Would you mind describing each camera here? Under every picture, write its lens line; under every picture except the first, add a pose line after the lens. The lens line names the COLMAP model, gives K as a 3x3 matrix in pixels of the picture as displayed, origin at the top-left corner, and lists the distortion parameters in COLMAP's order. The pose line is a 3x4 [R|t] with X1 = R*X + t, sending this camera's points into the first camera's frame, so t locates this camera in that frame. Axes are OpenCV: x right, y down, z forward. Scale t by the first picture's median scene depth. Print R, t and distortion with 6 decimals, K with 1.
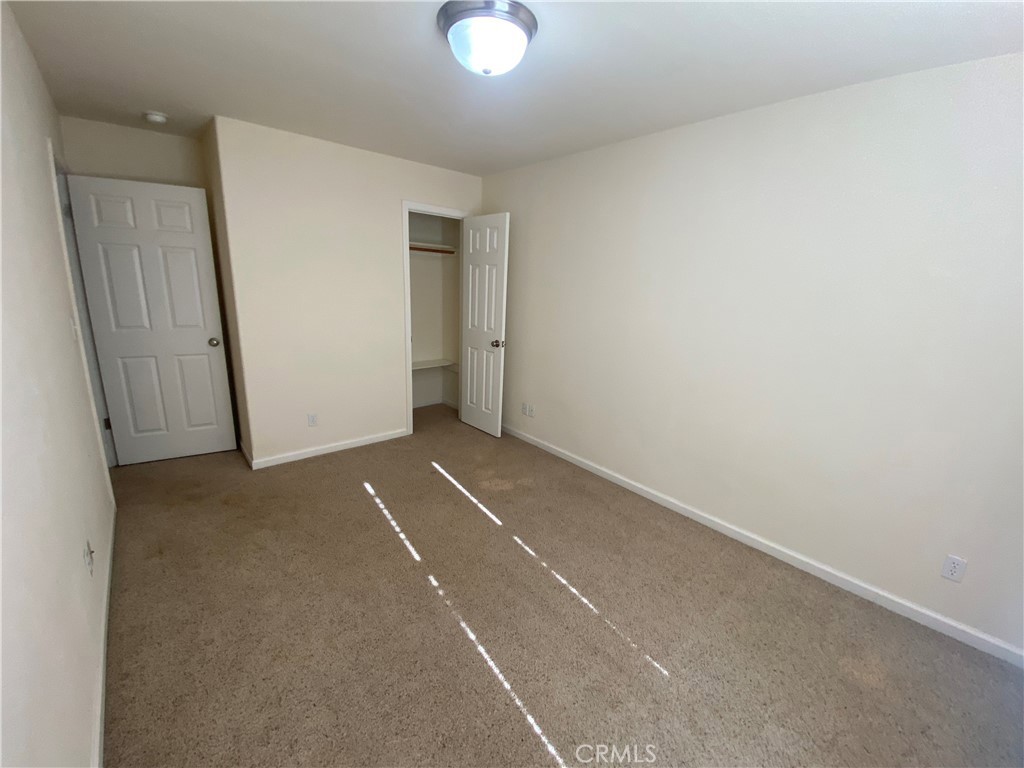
lens RADIAL K [[409.7, 0, 511.8], [0, 409.7, 388.6], [0, 0, 1]] dist [0.001462, -0.012011]
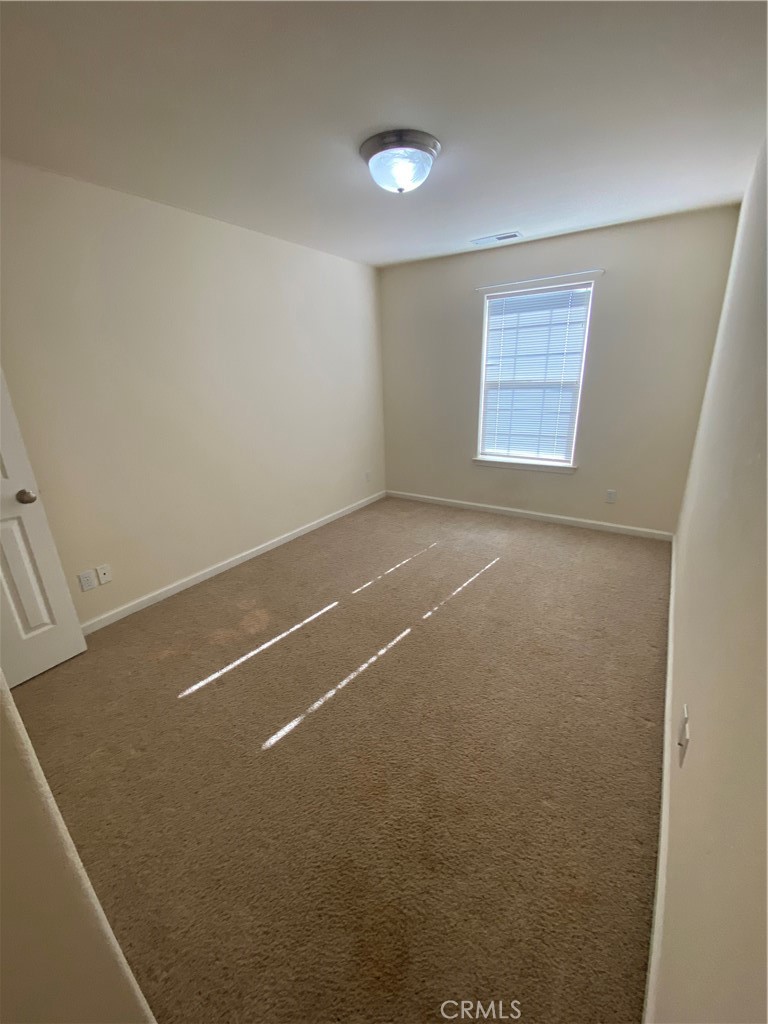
lens RADIAL K [[409.7, 0, 384.0], [0, 409.7, 512.0], [0, 0, 1]] dist [0.001462, -0.012011]
pose [[-0.308519, -0.346996, 0.885669, -0.868511], [0.216864, 0.880910, 0.420675, -0.292282], [-0.926167, 0.321856, -0.196527, 0.919142]]
